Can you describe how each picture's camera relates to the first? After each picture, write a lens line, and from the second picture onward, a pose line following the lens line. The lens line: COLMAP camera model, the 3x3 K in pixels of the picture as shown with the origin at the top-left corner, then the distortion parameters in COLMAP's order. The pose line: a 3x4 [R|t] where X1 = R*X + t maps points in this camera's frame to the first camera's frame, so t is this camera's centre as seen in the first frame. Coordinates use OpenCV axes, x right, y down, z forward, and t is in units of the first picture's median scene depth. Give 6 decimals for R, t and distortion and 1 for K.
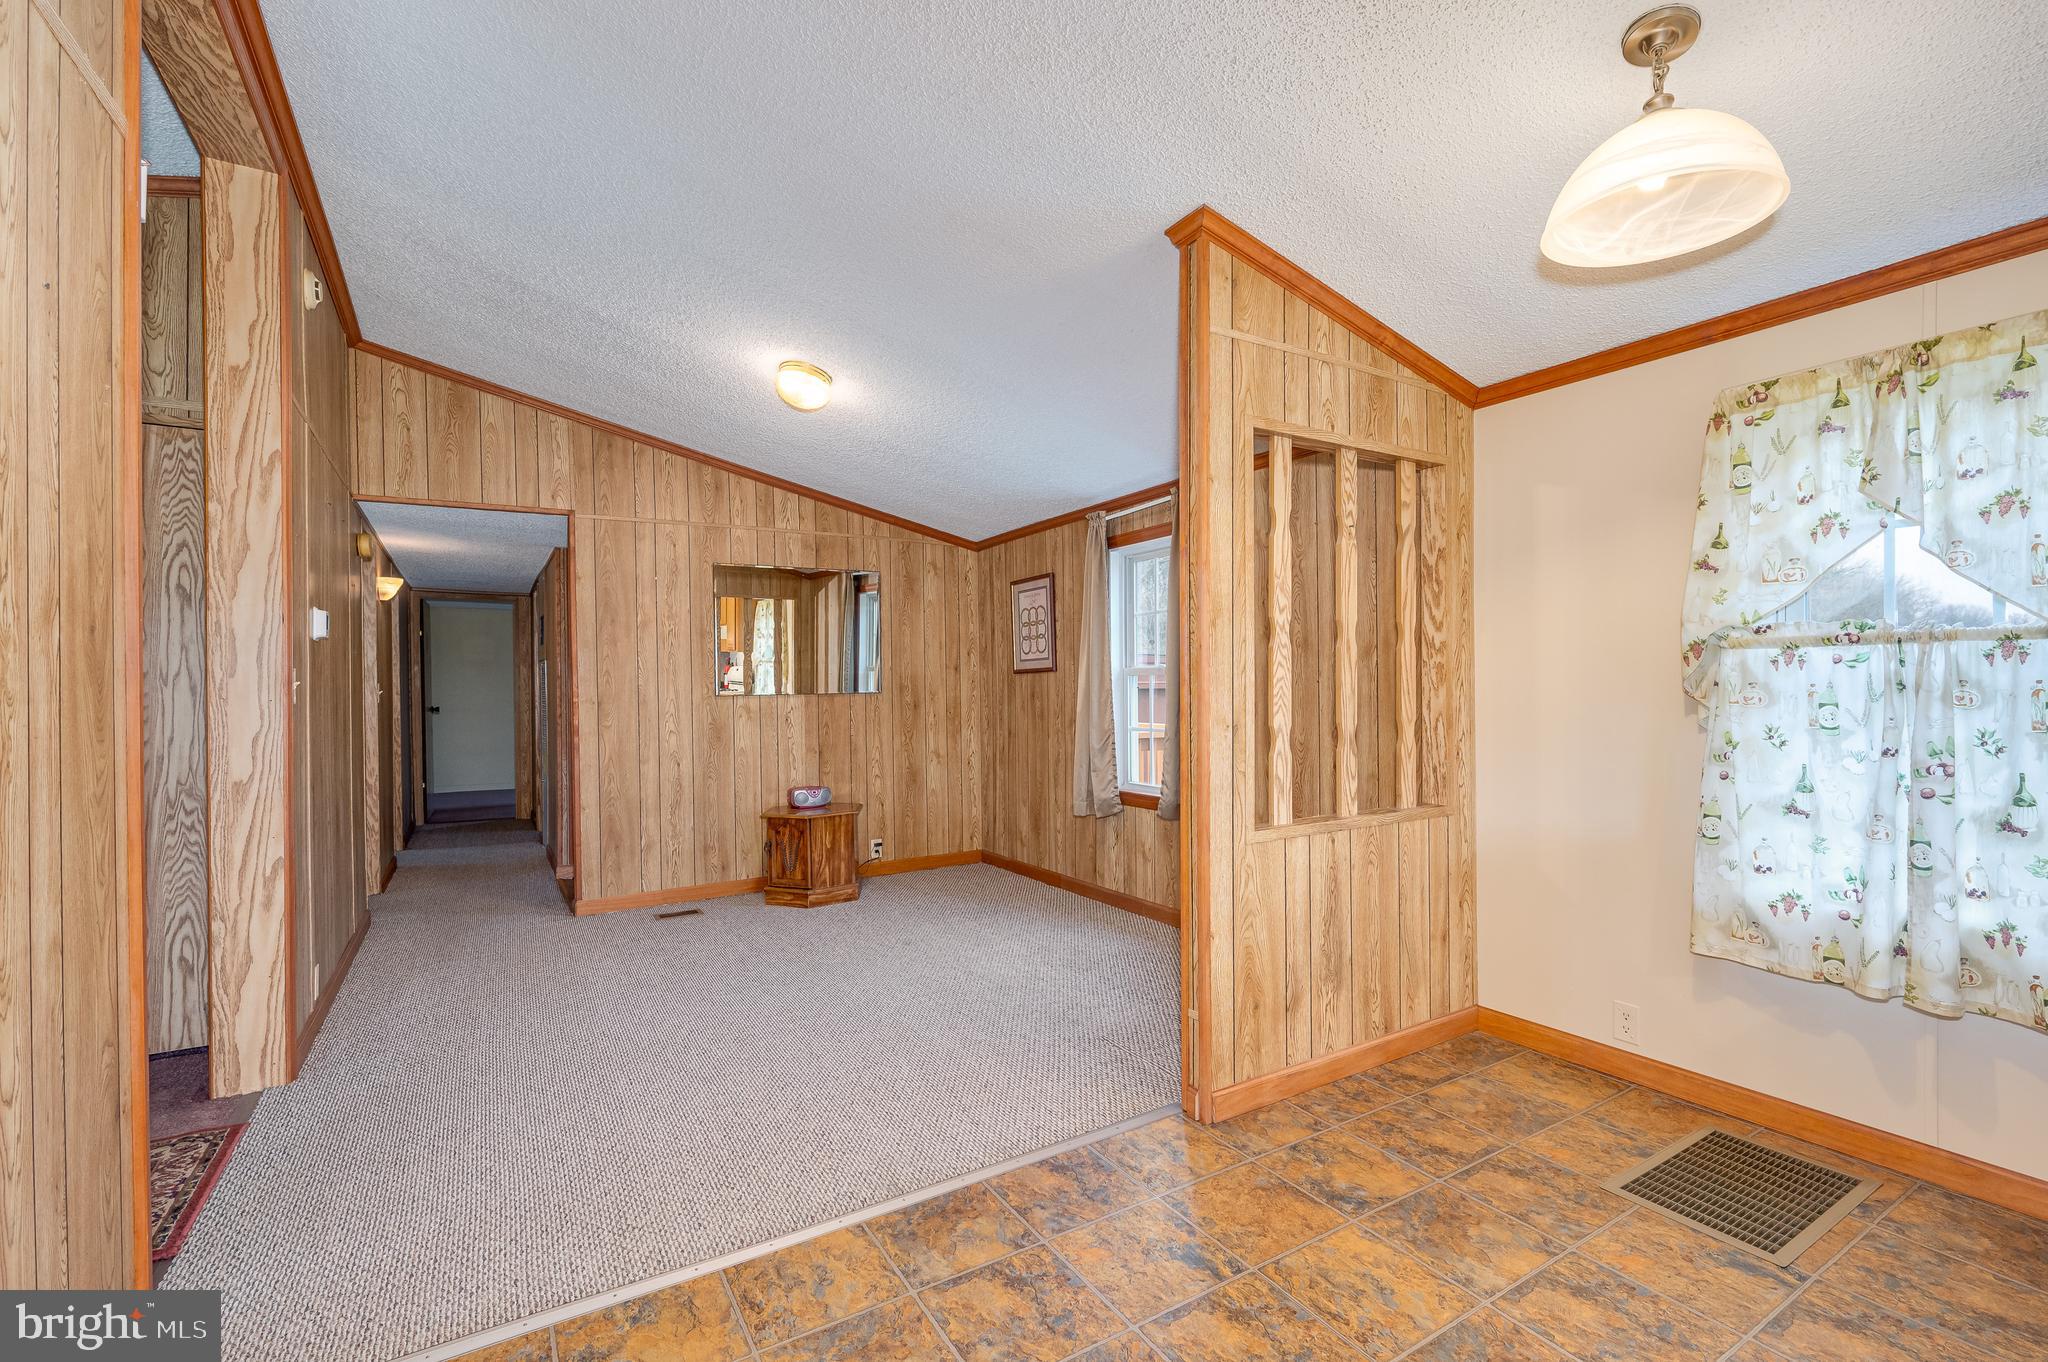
lens RADIAL K [[911.4, 0, 1030.4], [0, 911.4, 691.0], [0, 0, 1]] dist [-0.001113, -0.000070]
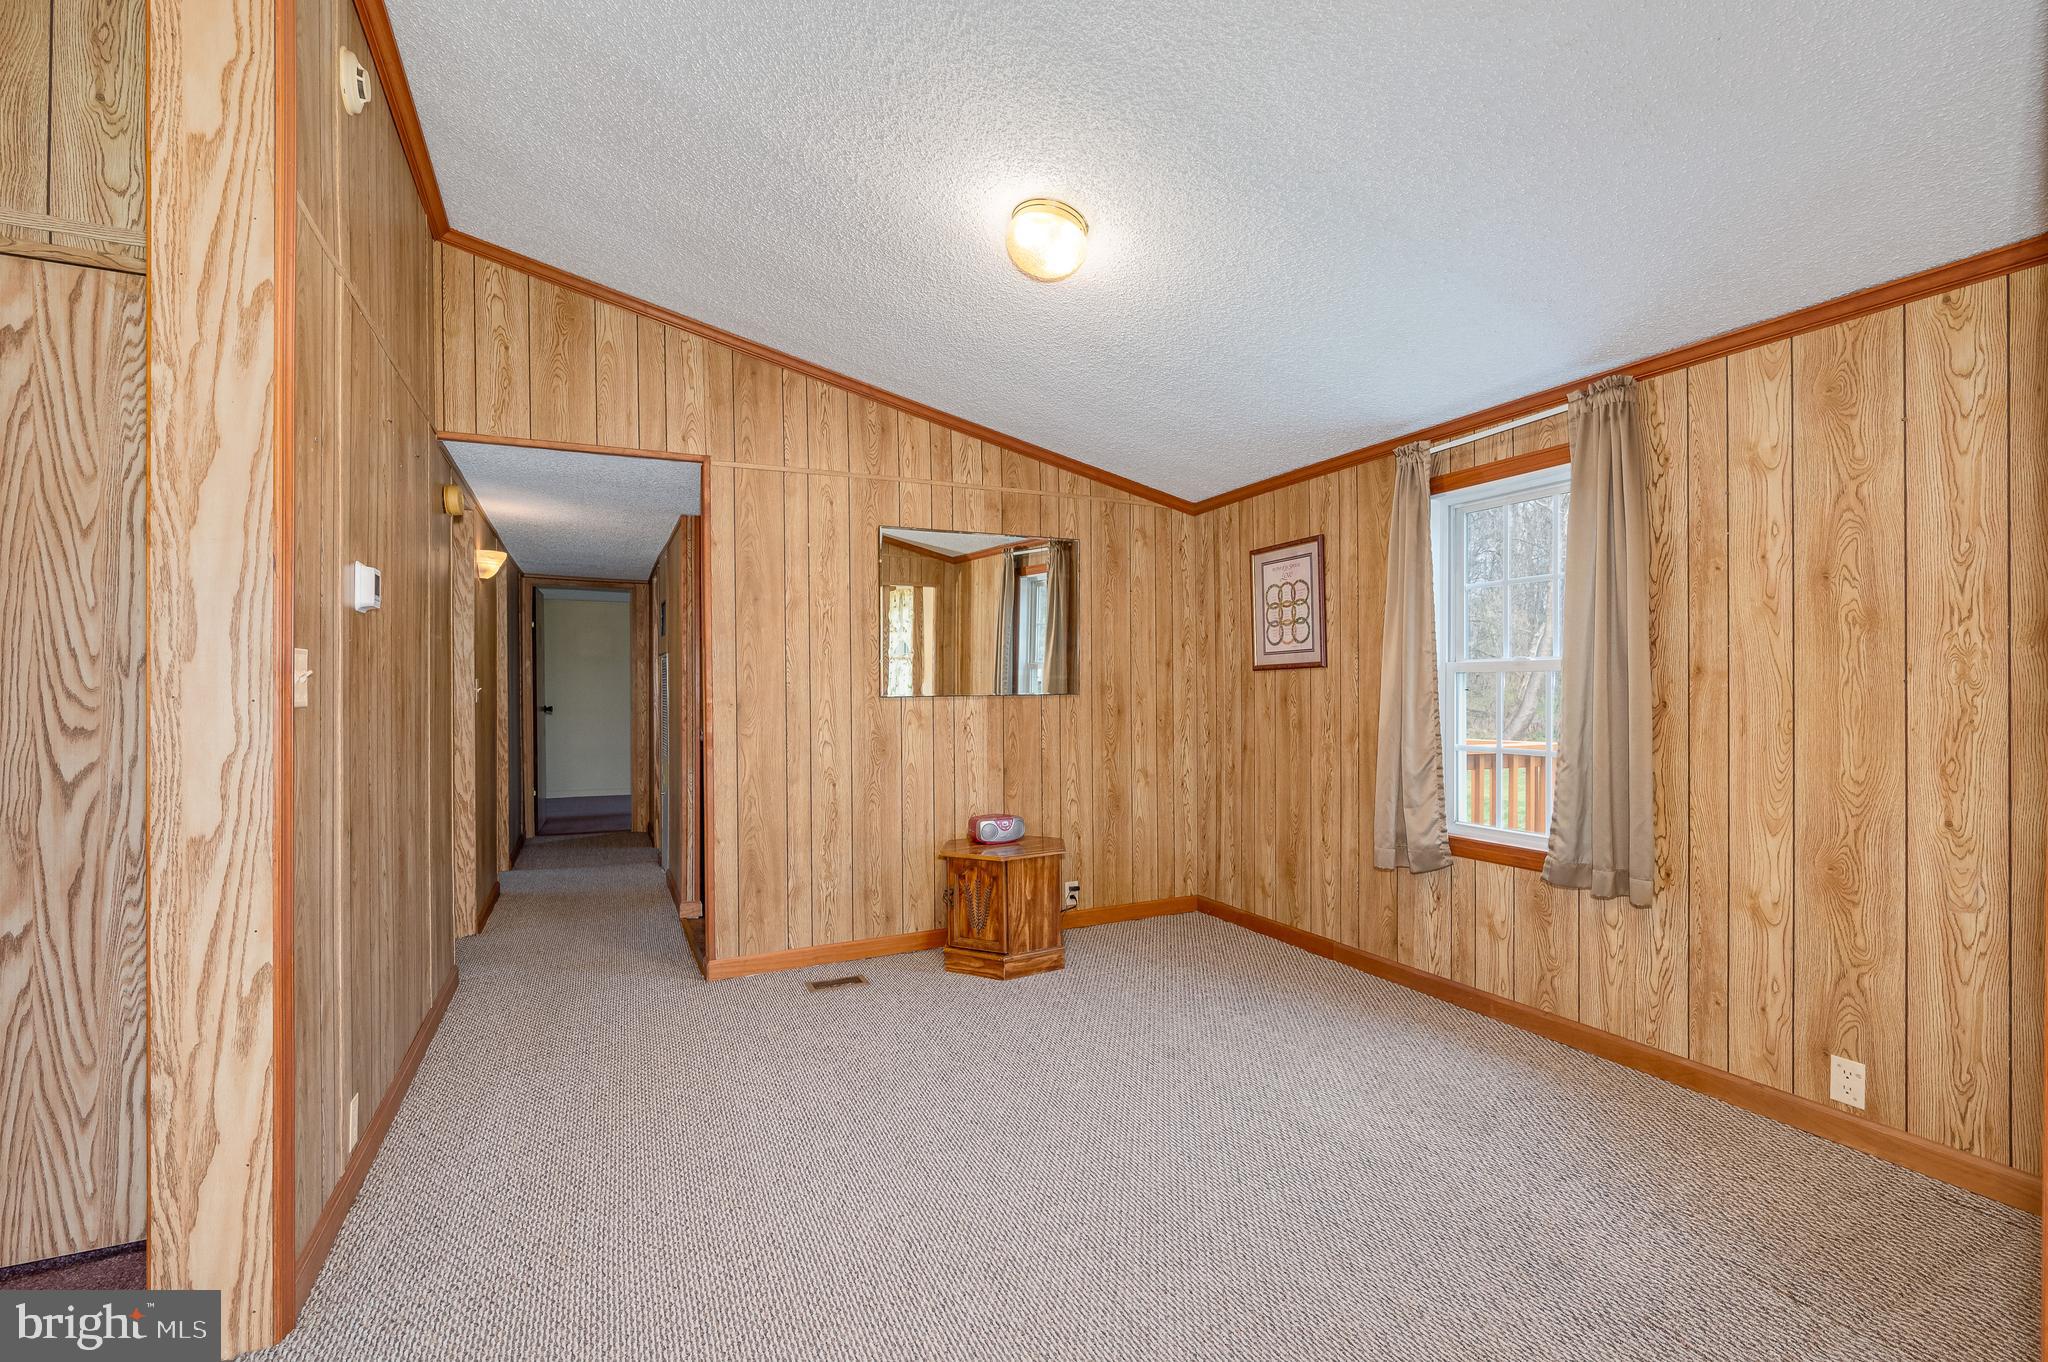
lens RADIAL K [[911.4, 0, 1030.4], [0, 911.4, 691.0], [0, 0, 1]] dist [-0.001113, -0.000070]
pose [[0.995046, 0.006770, -0.099182, -0.145873], [-0.006985, 0.999974, -0.001818, 0.000889], [0.099167, 0.002502, 0.995068, 0.247719]]
